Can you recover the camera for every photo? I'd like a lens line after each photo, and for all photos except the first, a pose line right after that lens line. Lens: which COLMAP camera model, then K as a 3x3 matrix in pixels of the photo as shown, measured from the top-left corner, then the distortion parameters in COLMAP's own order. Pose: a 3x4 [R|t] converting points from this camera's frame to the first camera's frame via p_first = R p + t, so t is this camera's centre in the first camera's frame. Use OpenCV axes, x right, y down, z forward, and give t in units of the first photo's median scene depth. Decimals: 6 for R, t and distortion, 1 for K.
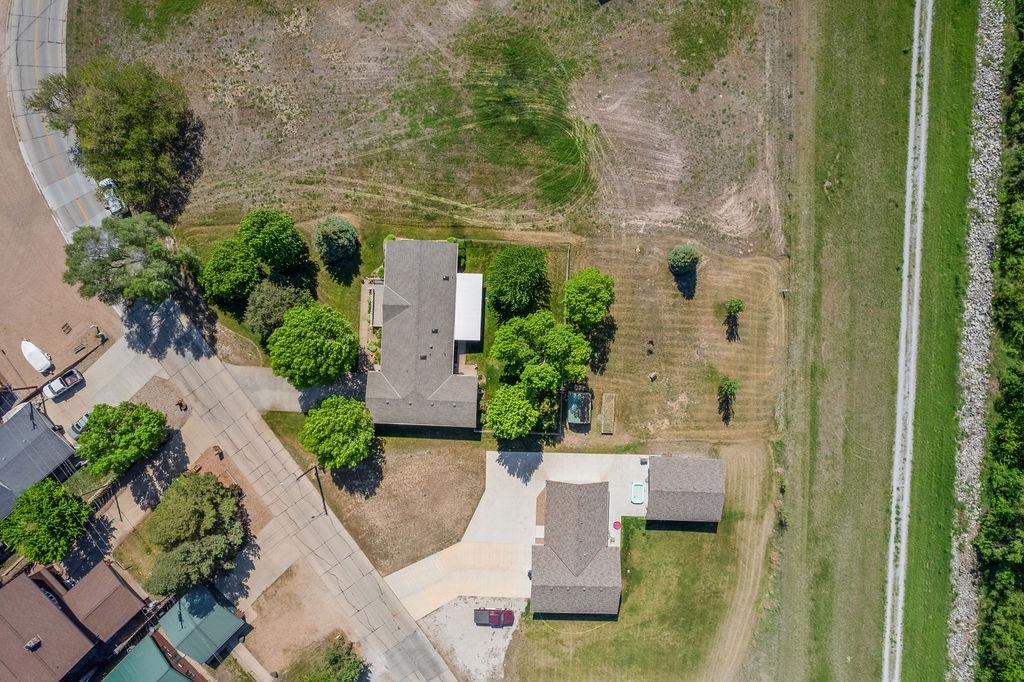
lens RADIAL K [[653.6, 0, 515.4], [0, 653.6, 339.8], [0, 0, 1]] dist [-0.084412, 0.073527]
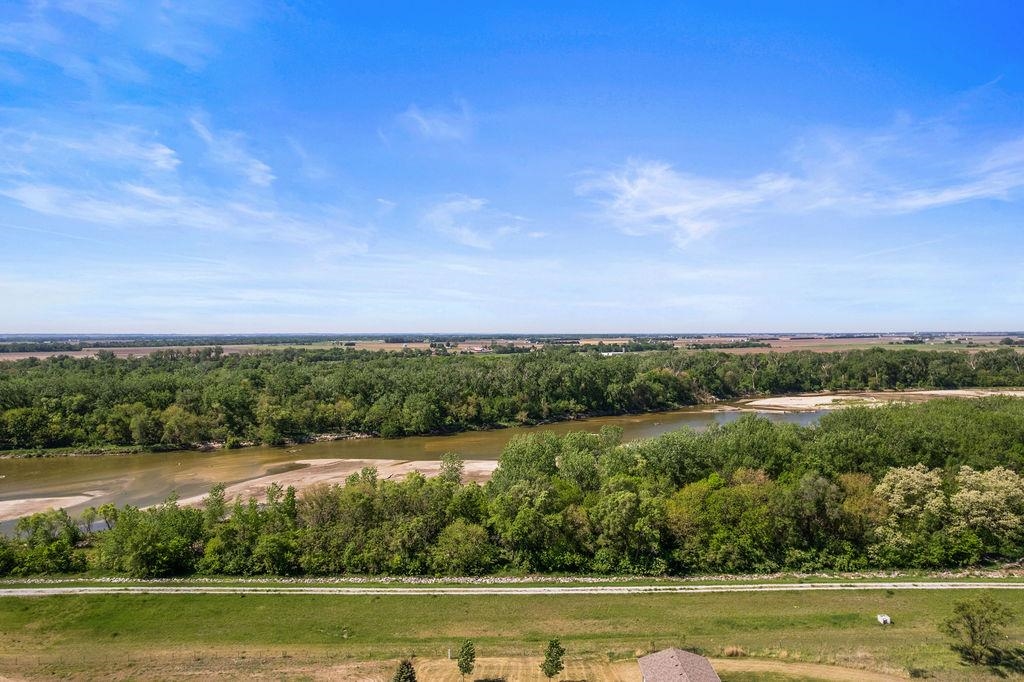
lens RADIAL K [[653.6, 0, 515.4], [0, 653.6, 339.8], [0, 0, 1]] dist [-0.084412, 0.073527]
pose [[-0.047503, -0.017365, 0.998720, -0.525492], [0.998798, -0.012901, 0.047282, -0.017887], [0.012063, 0.999766, 0.017957, 0.523730]]
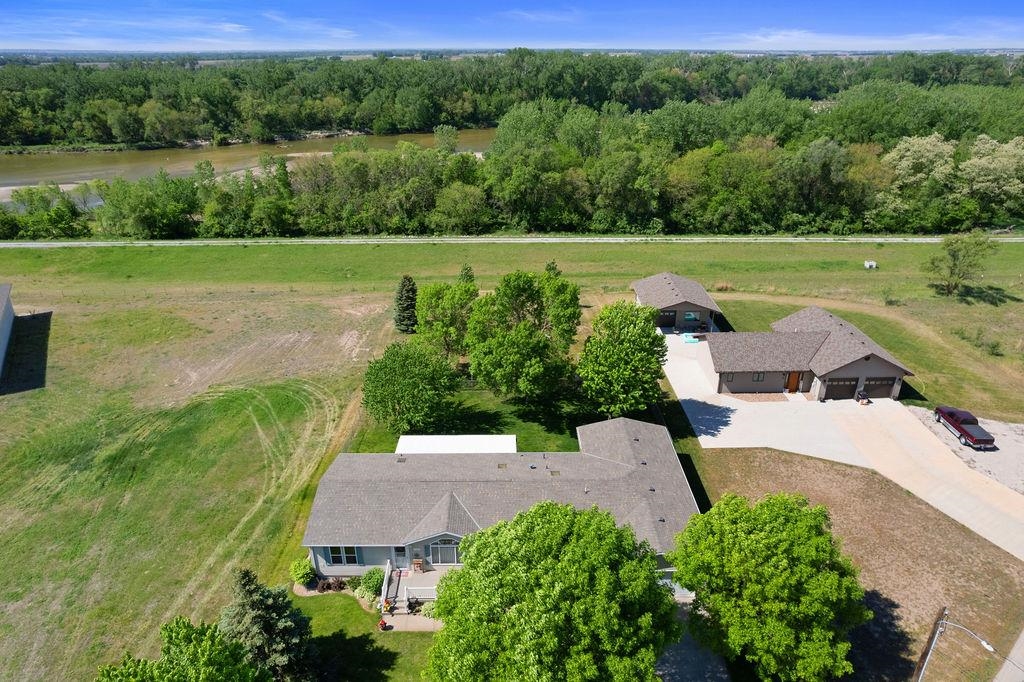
lens RADIAL K [[653.6, 0, 515.4], [0, 653.6, 339.8], [0, 0, 1]] dist [-0.084412, 0.073527]
pose [[-0.049888, -0.415760, 0.908105, -0.526297], [0.998658, -0.033433, 0.039556, -0.018322], [0.013915, 0.908860, 0.416869, 0.662492]]
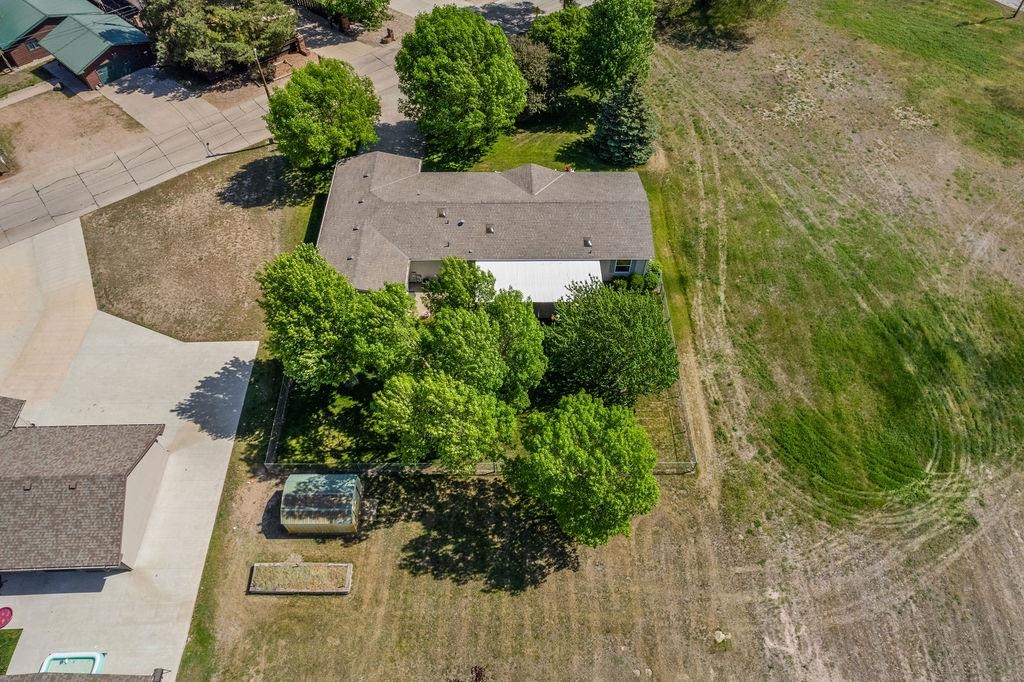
lens RADIAL K [[653.6, 0, 515.4], [0, 653.6, 339.8], [0, 0, 1]] dist [-0.084412, 0.073527]
pose [[0.057609, 0.793487, -0.605855, 0.271743], [-0.998134, 0.033474, -0.051068, -0.003176], [-0.020242, 0.607666, 0.793934, 0.592736]]
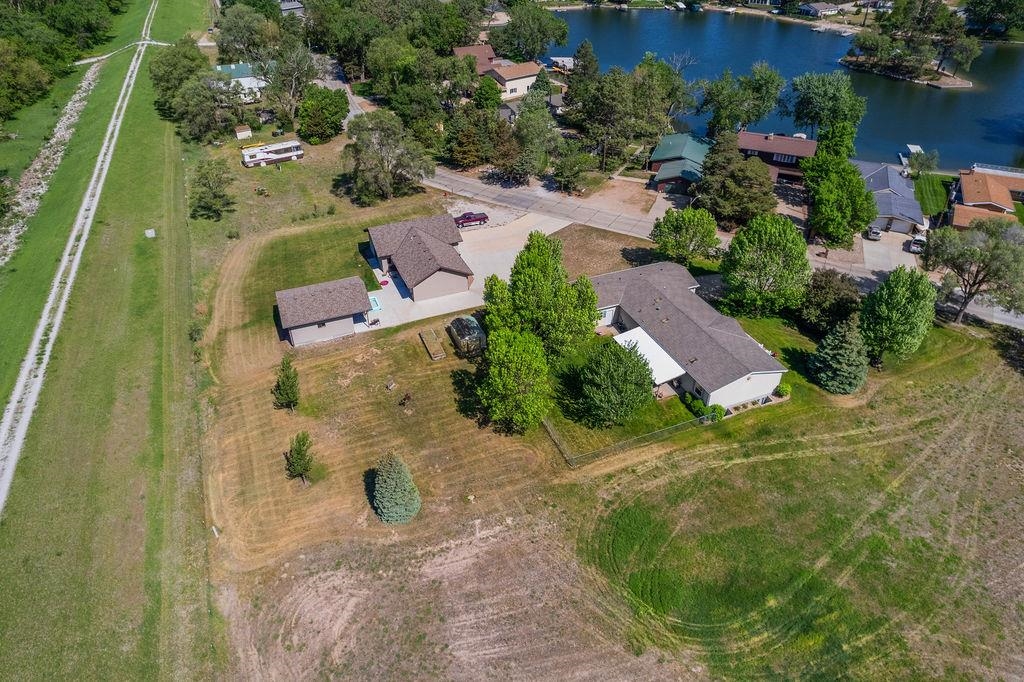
lens RADIAL K [[653.6, 0, 515.4], [0, 653.6, 339.8], [0, 0, 1]] dist [-0.084412, 0.073527]
pose [[-0.907960, 0.235774, -0.346437, 0.329975], [-0.418935, -0.530601, 0.736856, -0.534307], [-0.010088, 0.814170, 0.580539, 0.513214]]
